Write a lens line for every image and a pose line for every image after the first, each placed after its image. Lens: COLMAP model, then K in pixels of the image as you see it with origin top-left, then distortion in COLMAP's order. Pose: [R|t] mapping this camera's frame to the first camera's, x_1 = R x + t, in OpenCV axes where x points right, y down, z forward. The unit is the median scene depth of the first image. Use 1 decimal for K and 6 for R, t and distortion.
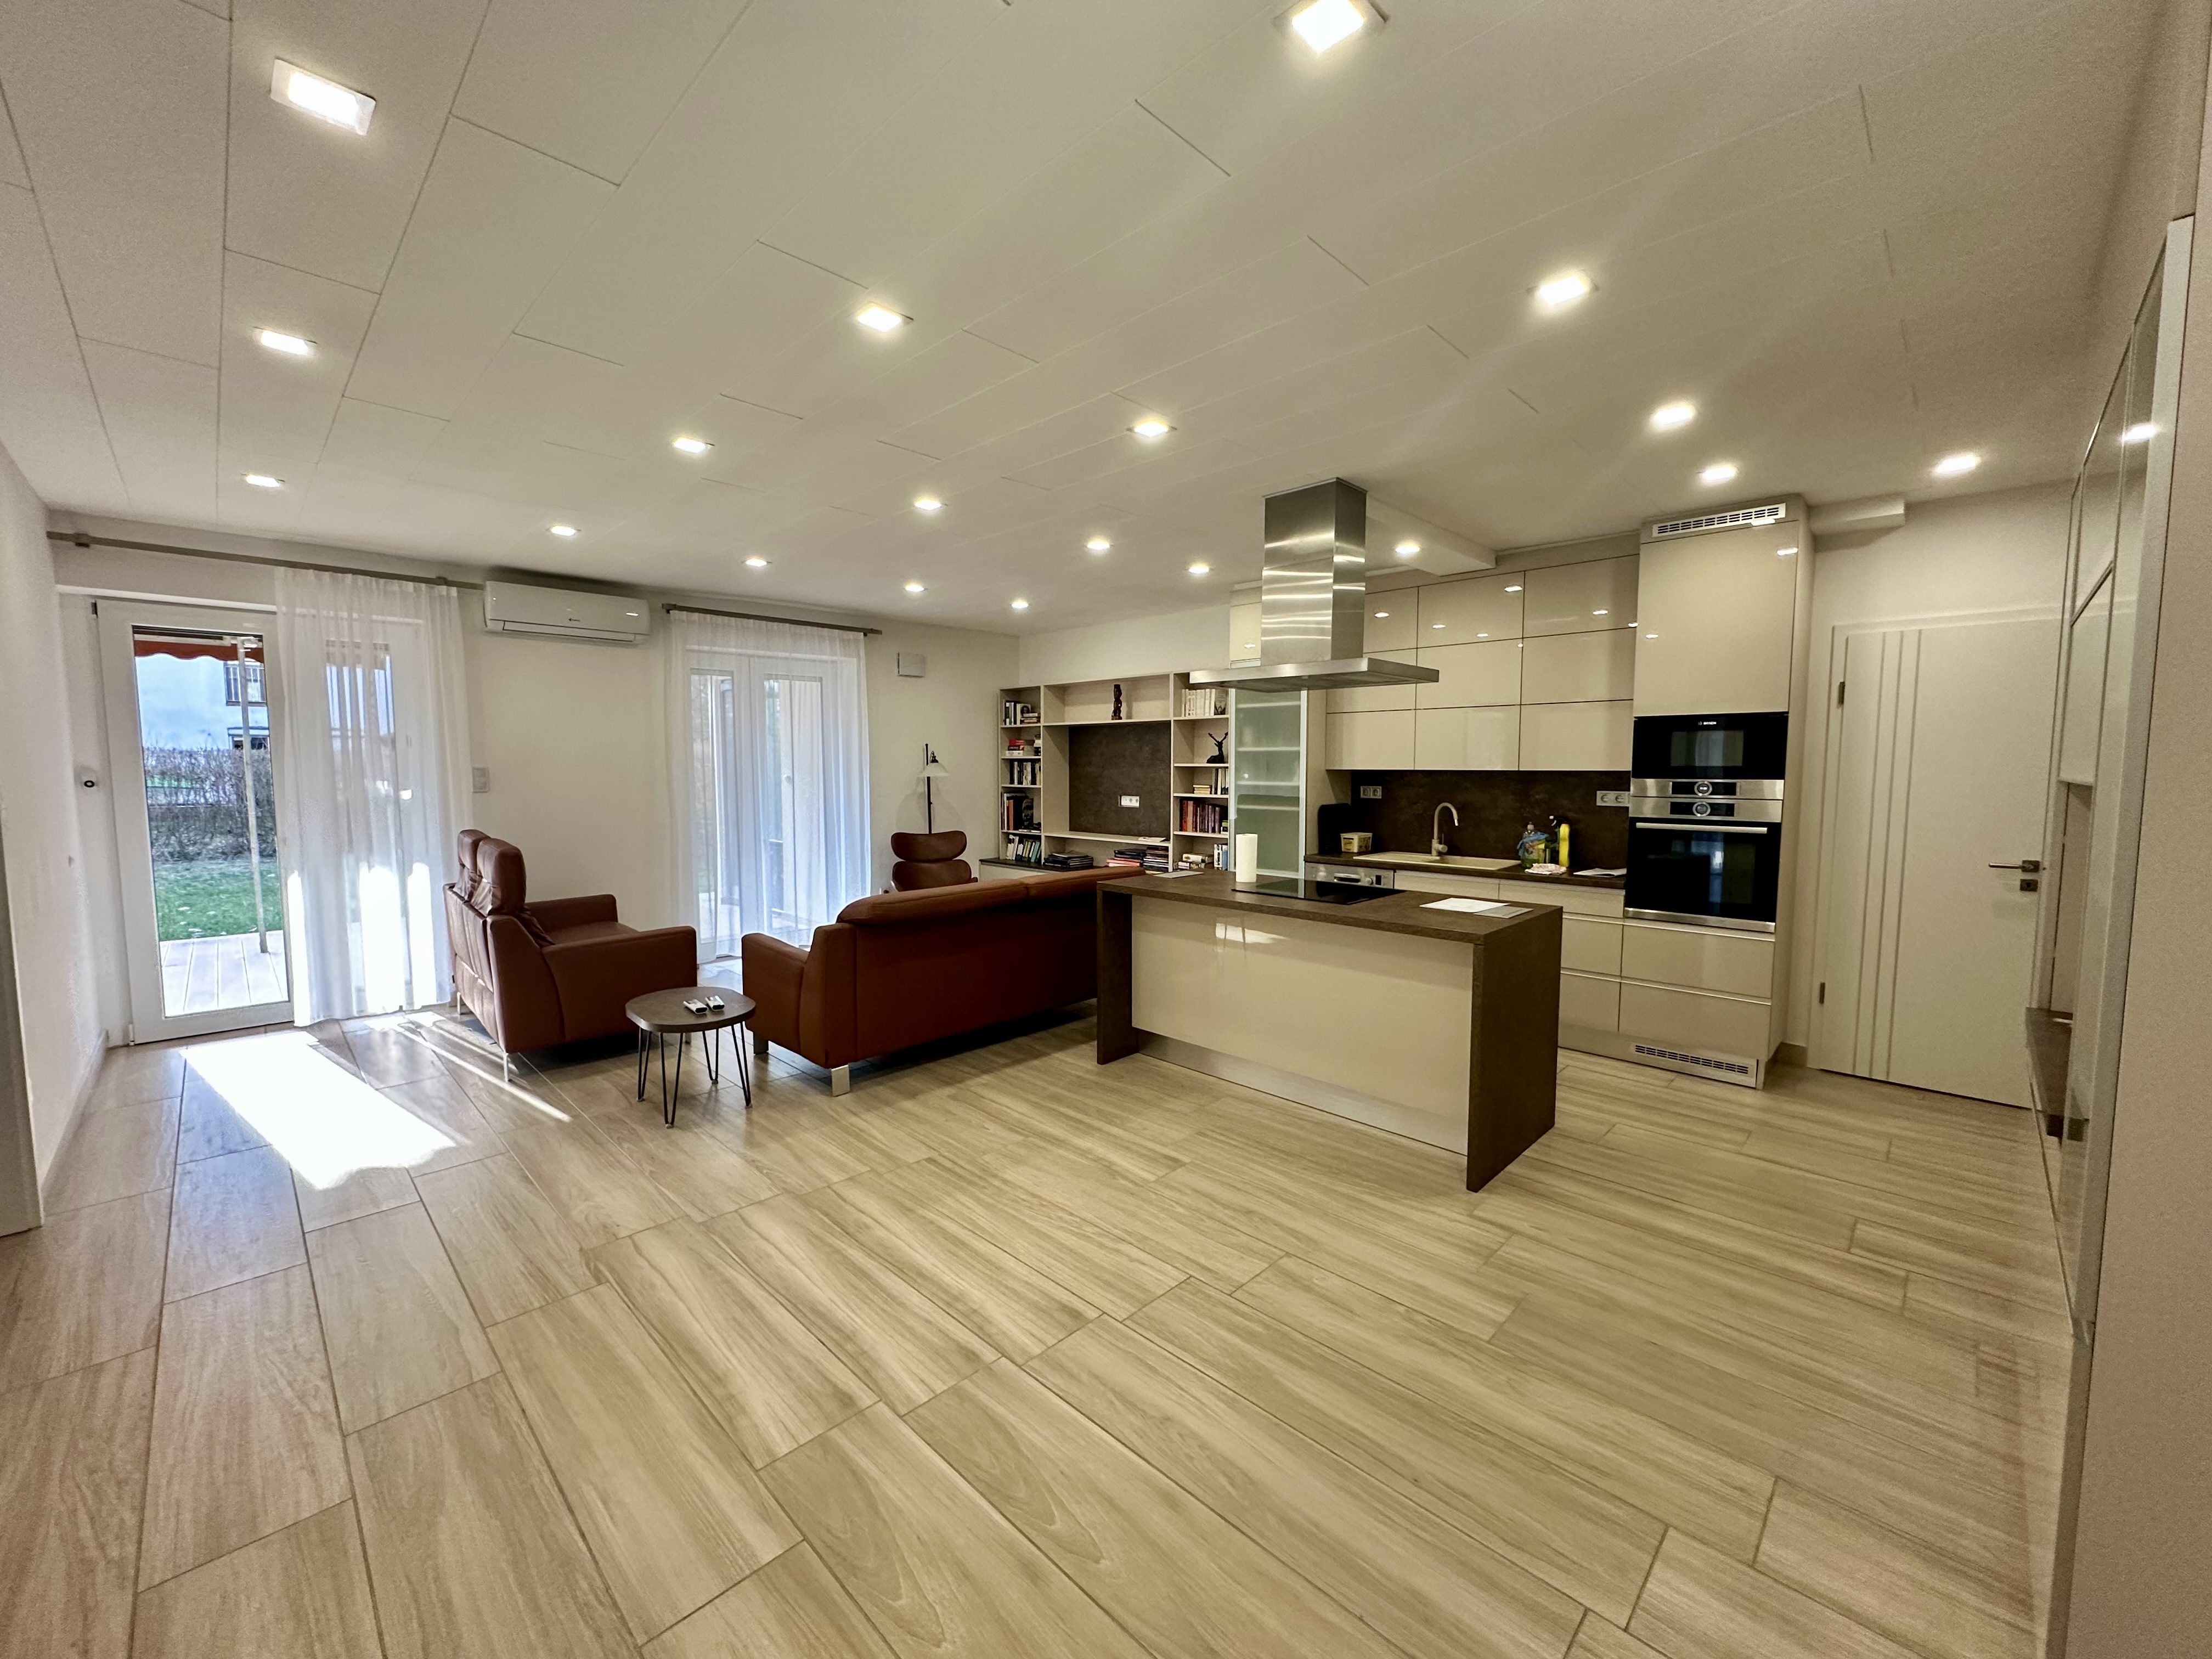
lens RADIAL K [[882.0, 0, 1106.0], [0, 882.0, 829.5], [0, 0, 1]] dist [-0.000714, -0.000286]
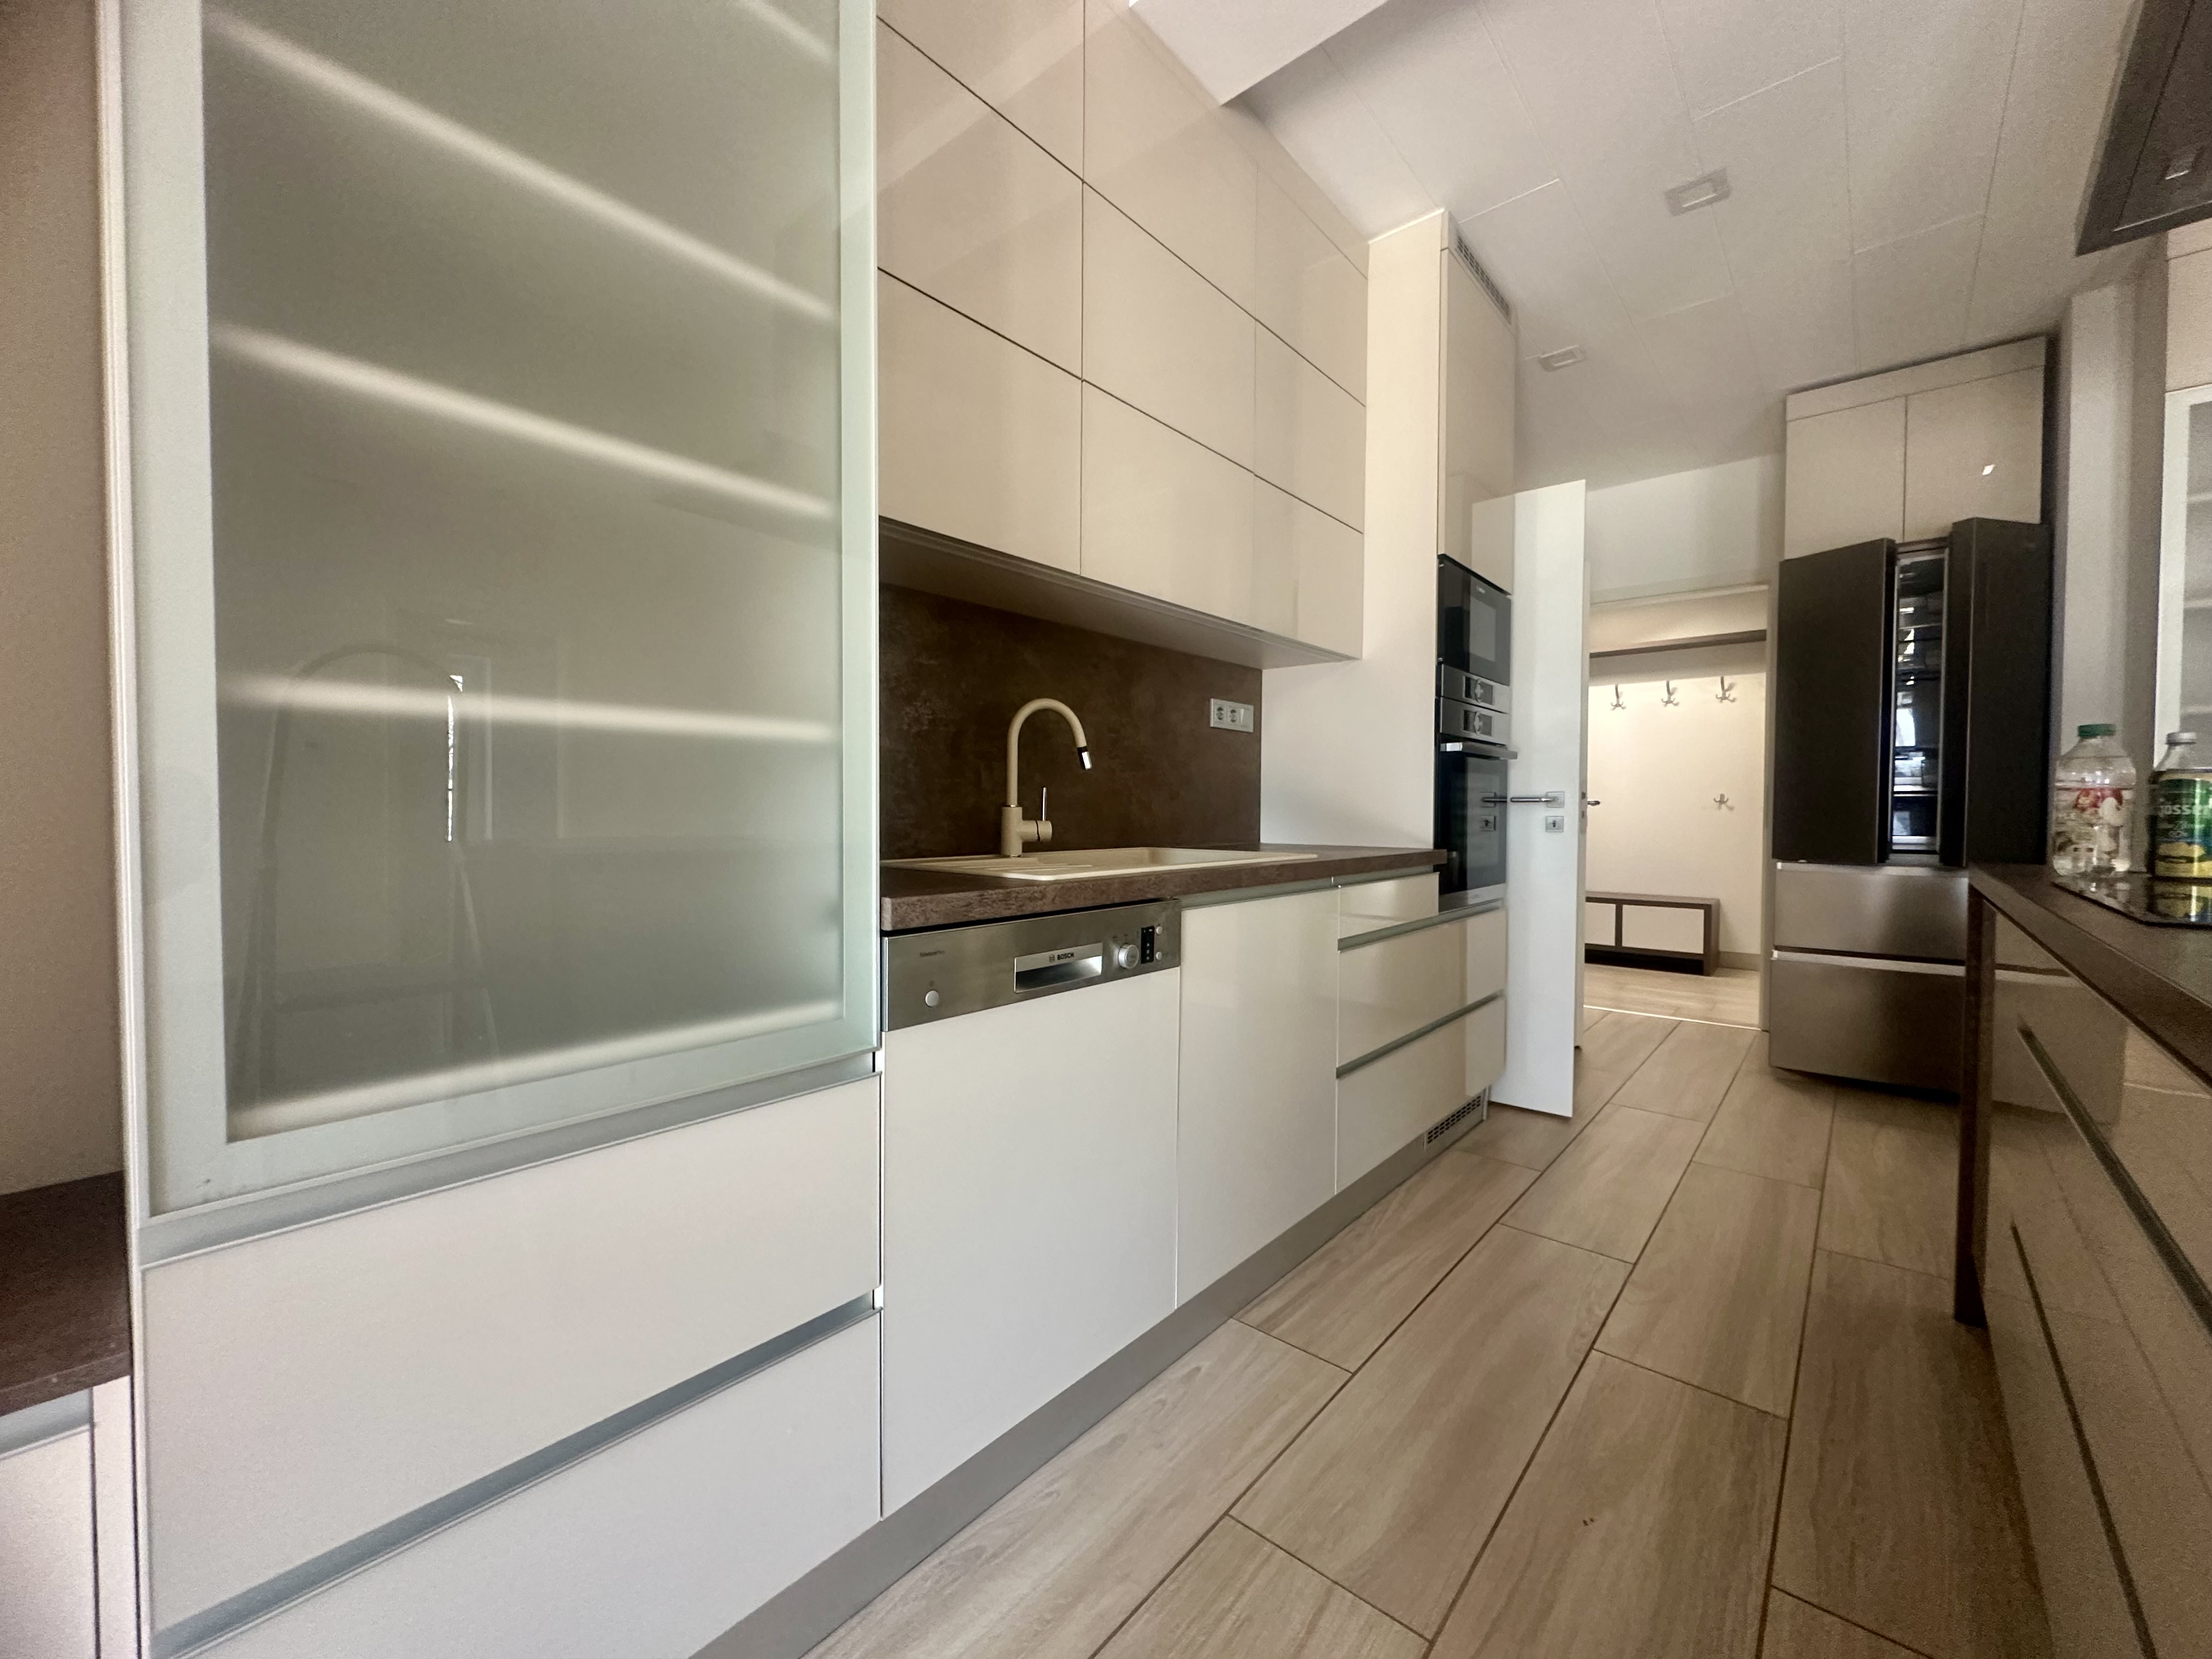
lens RADIAL K [[887.4, 0, 1100.6], [0, 887.4, 835.8], [0, 0, 1]] dist [0.000140, -0.000002]
pose [[-0.056569, -0.032213, 0.997879, 0.040179], [0.068623, 0.996990, 0.036074, 0.014515], [-0.996038, 0.070518, -0.054189, 1.217046]]
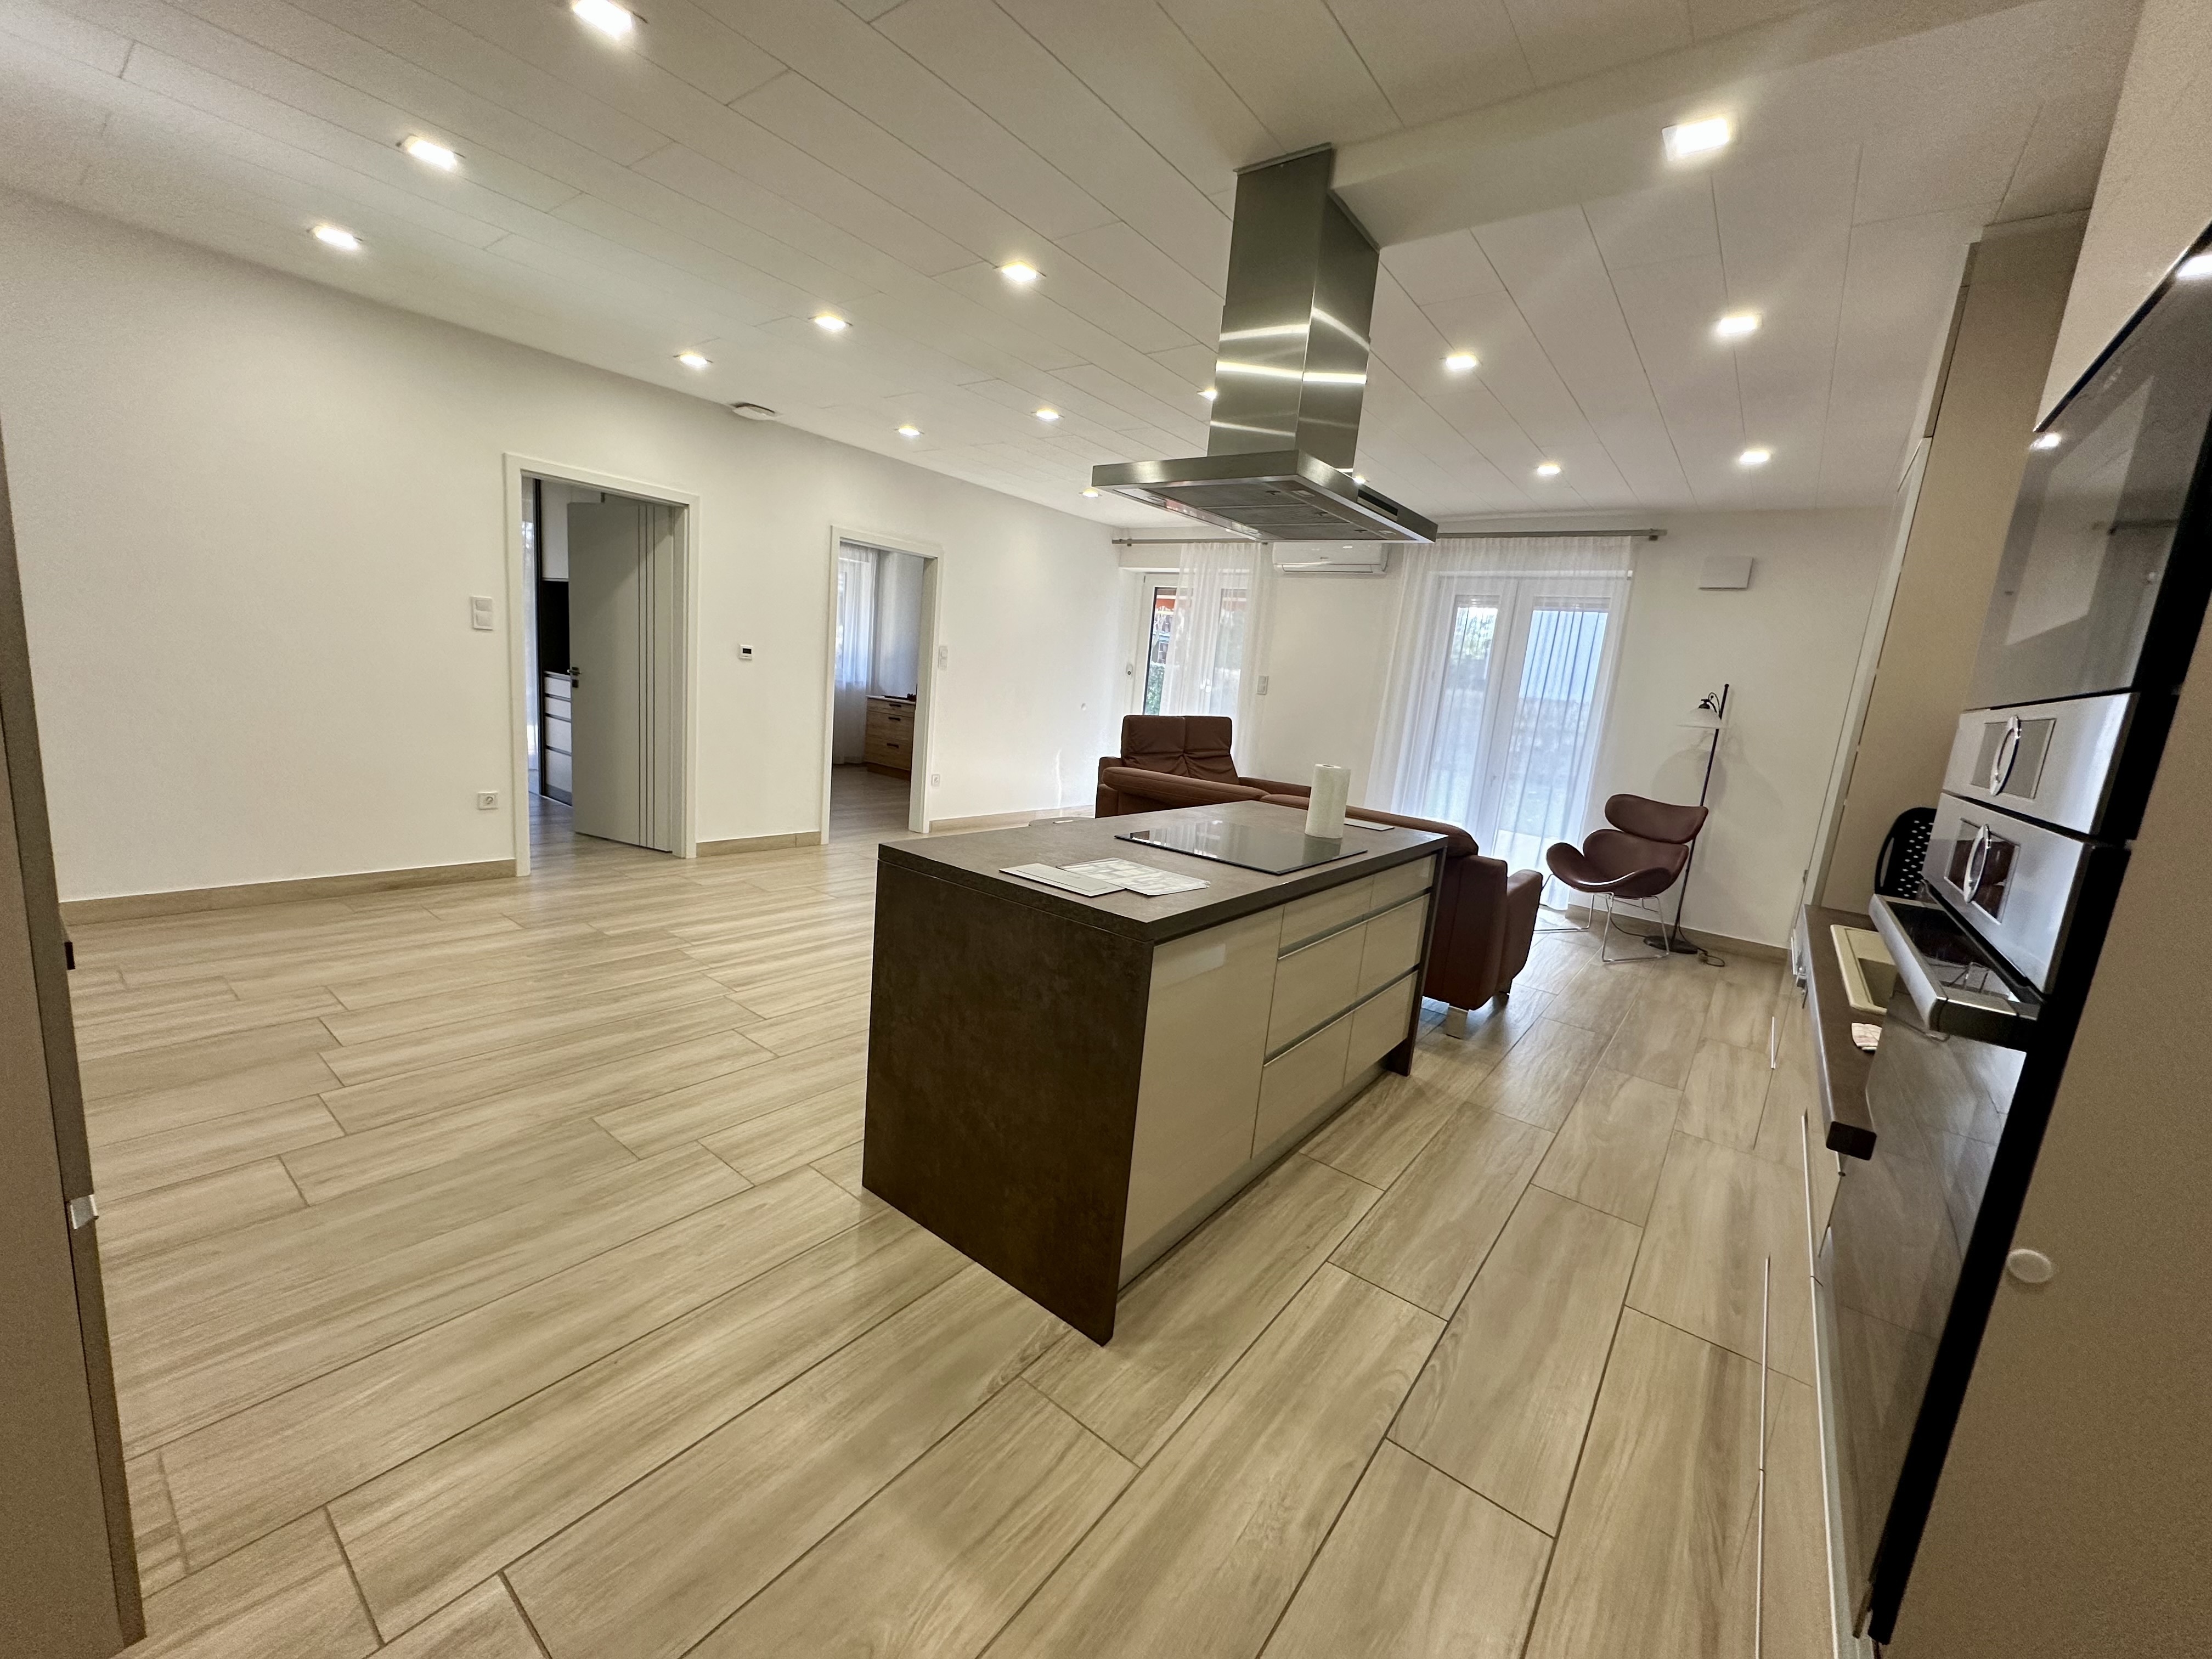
lens RADIAL K [[882.0, 0, 1106.0], [0, 882.0, 829.5], [0, 0, 1]] dist [-0.000714, -0.000286]
pose [[0.117274, 0.186006, -0.975525, 0.776600], [-0.168702, 0.971757, 0.165007, -0.028184], [0.978666, 0.145222, 0.145342, 0.728504]]
